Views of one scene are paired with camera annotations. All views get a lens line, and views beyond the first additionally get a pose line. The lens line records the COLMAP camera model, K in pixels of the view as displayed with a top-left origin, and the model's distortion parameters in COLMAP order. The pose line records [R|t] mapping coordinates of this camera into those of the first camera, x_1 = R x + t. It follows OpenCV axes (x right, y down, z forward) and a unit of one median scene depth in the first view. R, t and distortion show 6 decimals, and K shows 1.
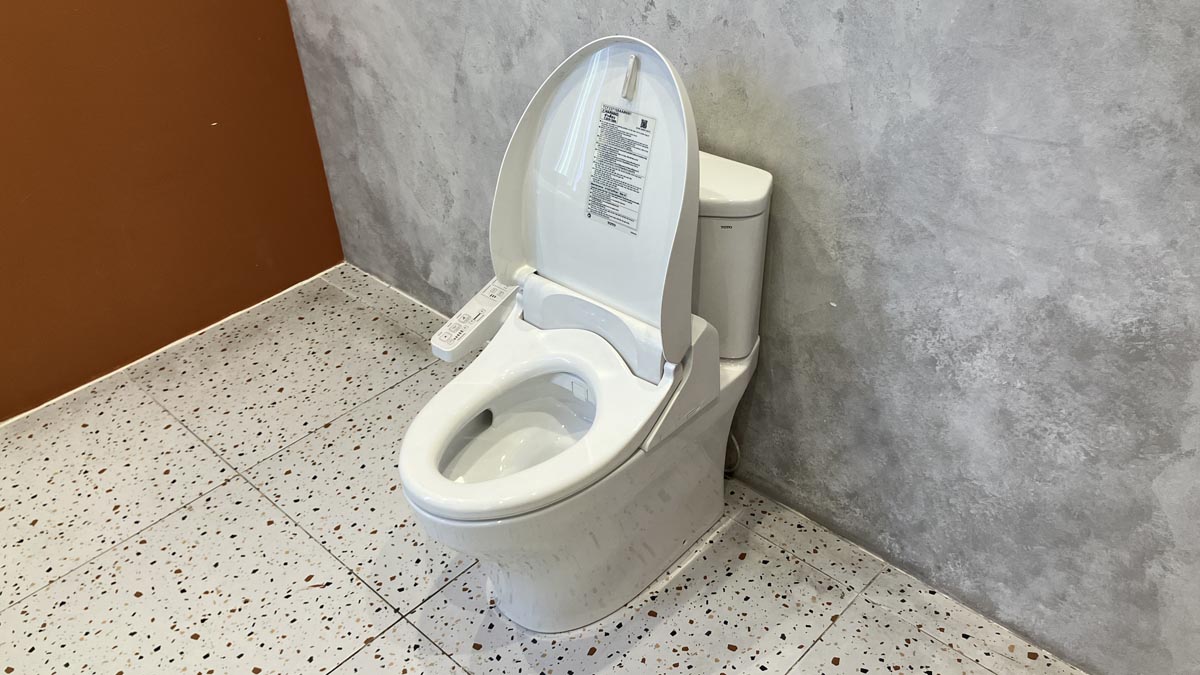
lens RADIAL K [[991.0, 0, 599.5], [0, 991.0, 338.0], [0, 0, 1]] dist [0.020136, -0.019527]
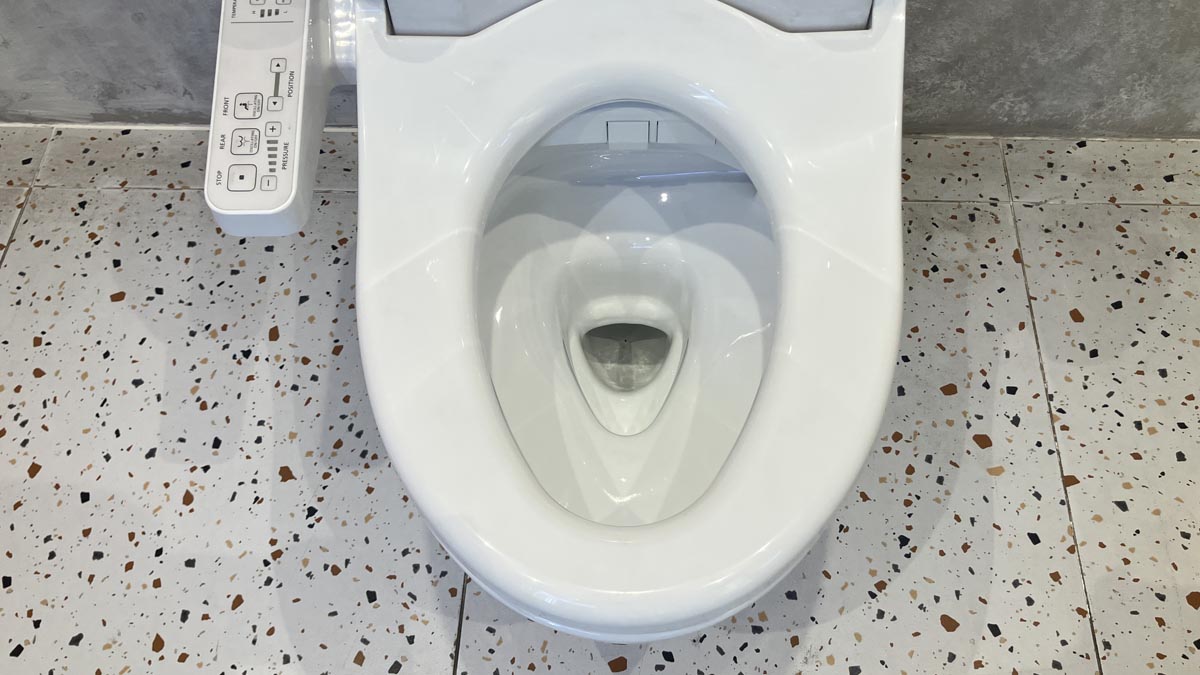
lens RADIAL K [[991.0, 0, 595.3], [0, 991.0, 350.4], [0, 0, 1]] dist [0.020136, -0.019527]
pose [[0.756902, -0.561335, 0.334666, -0.212571], [0.370990, 0.790641, 0.487087, -0.079263], [-0.538020, -0.244520, 0.806687, 0.619010]]
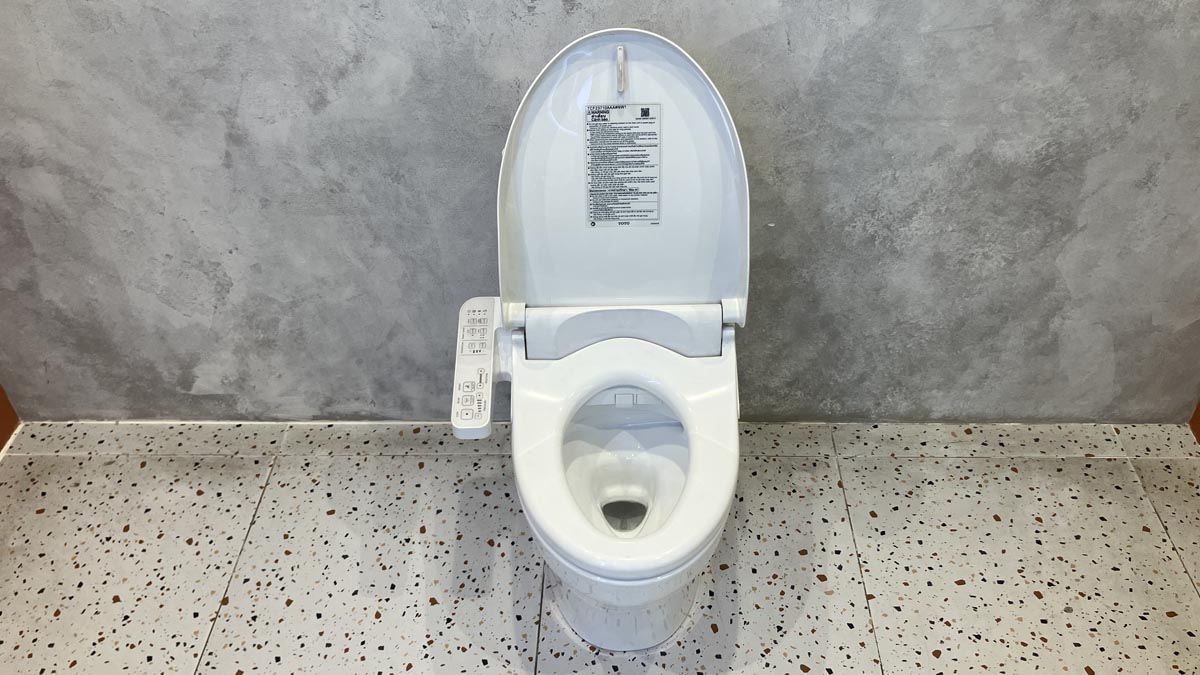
lens RADIAL K [[991.0, 0, 593.9], [0, 991.0, 335.5], [0, 0, 1]] dist [0.020136, -0.019527]
pose [[0.744776, -0.404162, 0.531001, -0.504868], [0.372592, 0.911999, 0.171558, -0.171891], [-0.553610, 0.070075, 0.829823, 0.204087]]
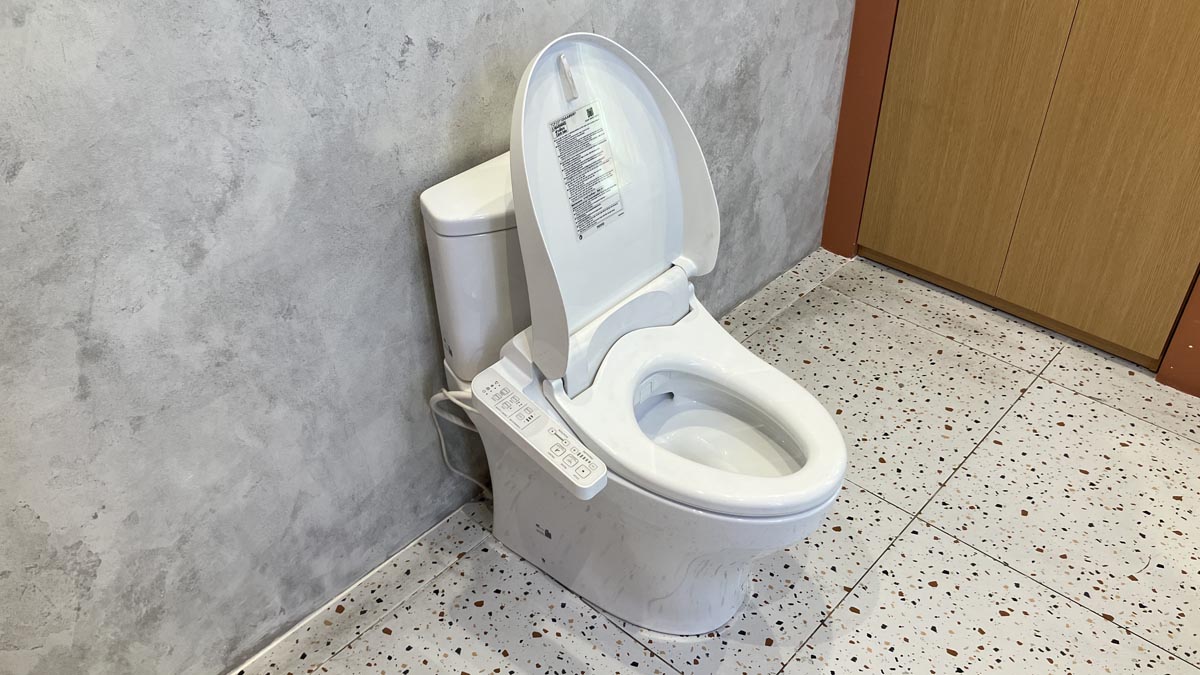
lens RADIAL K [[991.0, 0, 592.4], [0, 991.0, 334.7], [0, 0, 1]] dist [0.020136, -0.019527]
pose [[-0.018703, -0.550586, 0.834569, -0.763544], [0.581962, 0.672748, 0.456871, -0.438535], [-0.813001, 0.494232, 0.307838, 0.683561]]
